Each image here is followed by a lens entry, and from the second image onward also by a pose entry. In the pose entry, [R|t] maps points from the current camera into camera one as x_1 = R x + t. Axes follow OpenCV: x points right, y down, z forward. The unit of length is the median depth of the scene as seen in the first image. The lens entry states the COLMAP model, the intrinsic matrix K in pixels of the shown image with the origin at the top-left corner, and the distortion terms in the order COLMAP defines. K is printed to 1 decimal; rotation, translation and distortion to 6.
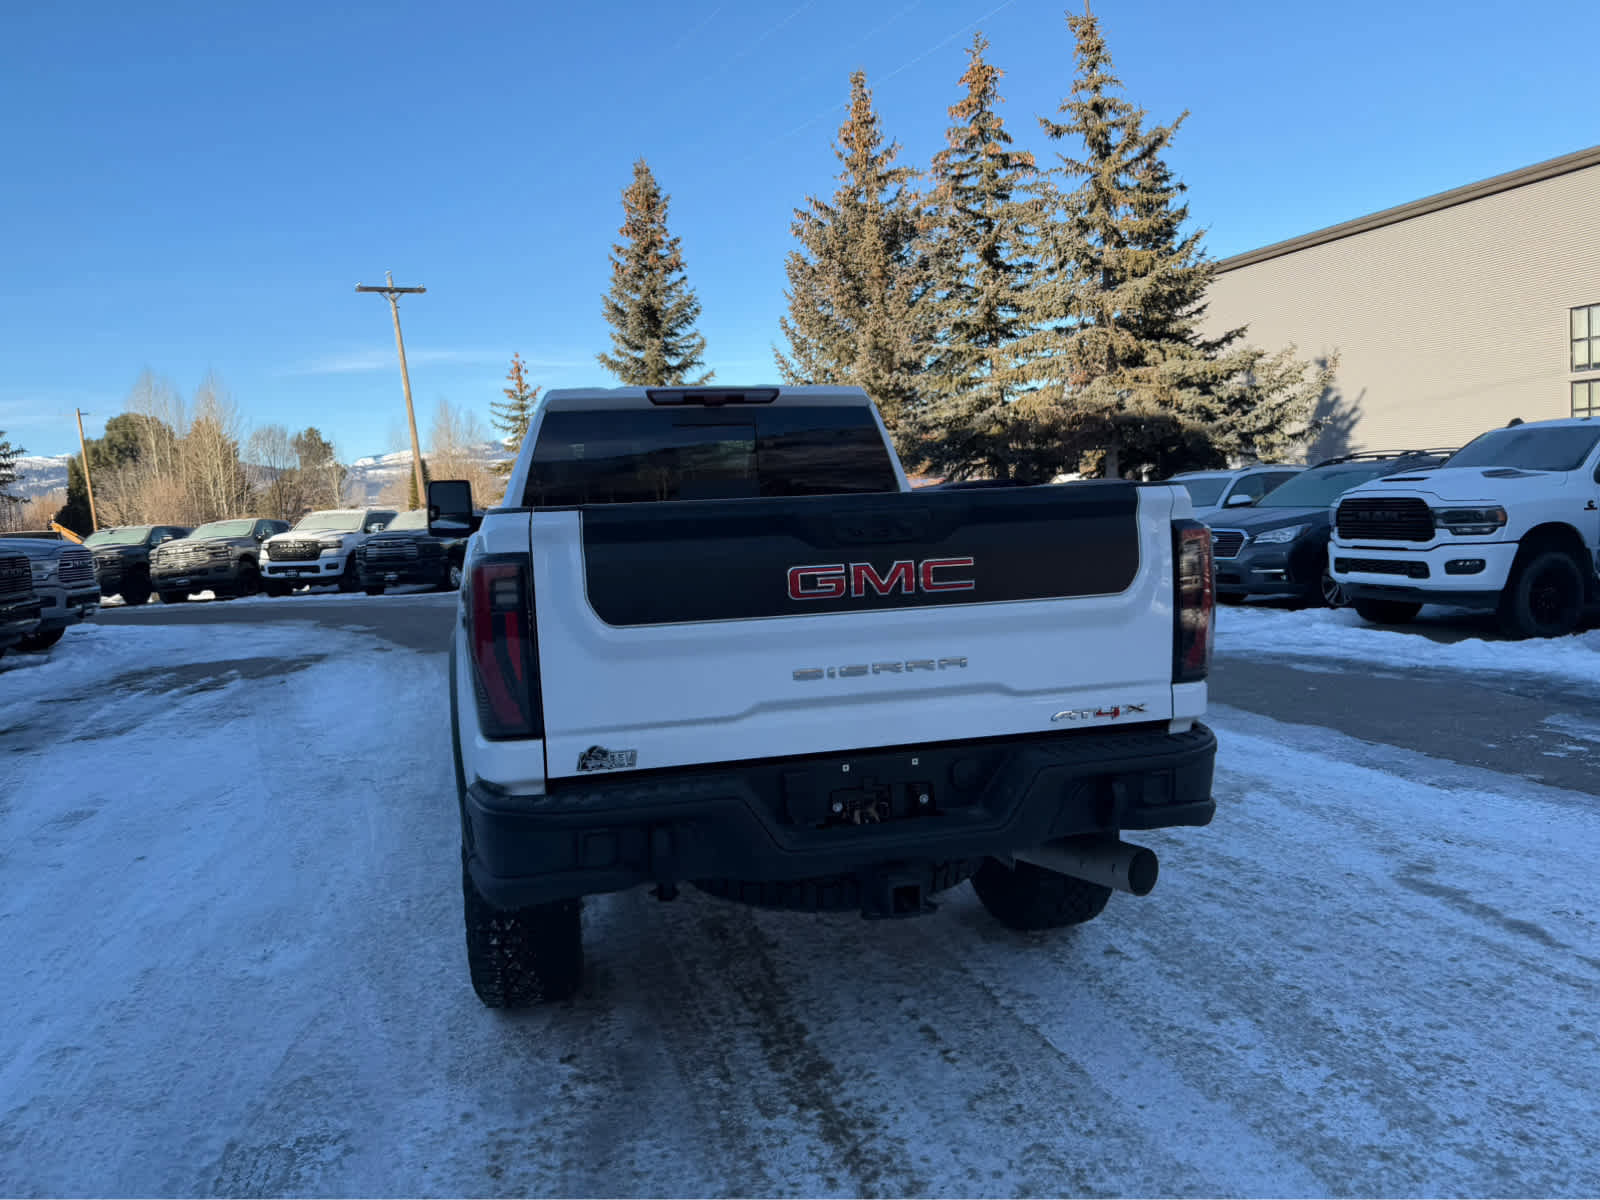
lens RADIAL K [[1112.9, 0, 811.2], [0, 1112.9, 607.4], [0, 0, 1]] dist [0.057162, -0.081213]
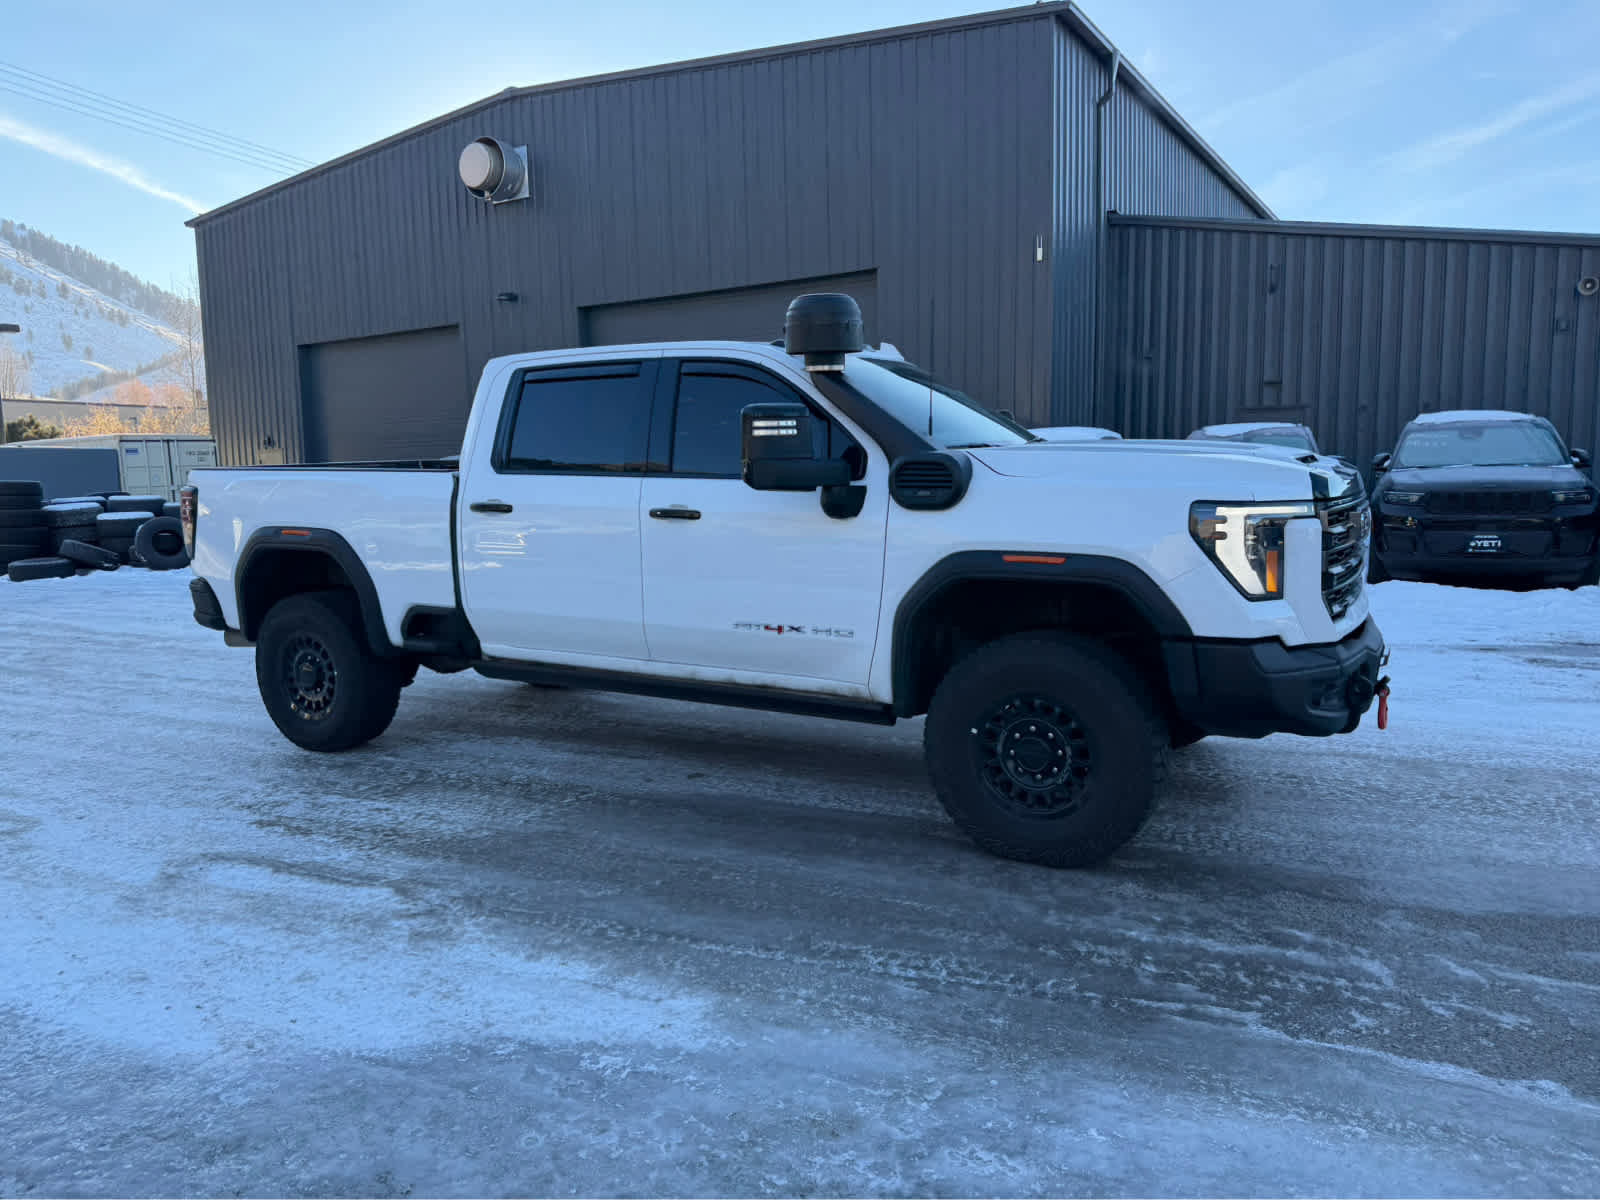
lens RADIAL K [[1125.3, 0, 809.8], [0, 1125.3, 606.0], [0, 0, 1]] dist [0.027117, -0.045979]
pose [[-0.679574, 0.164665, -0.714888, 0.709423], [-0.009893, 0.972338, 0.233370, -0.237493], [0.733540, 0.165664, -0.659147, 2.118137]]
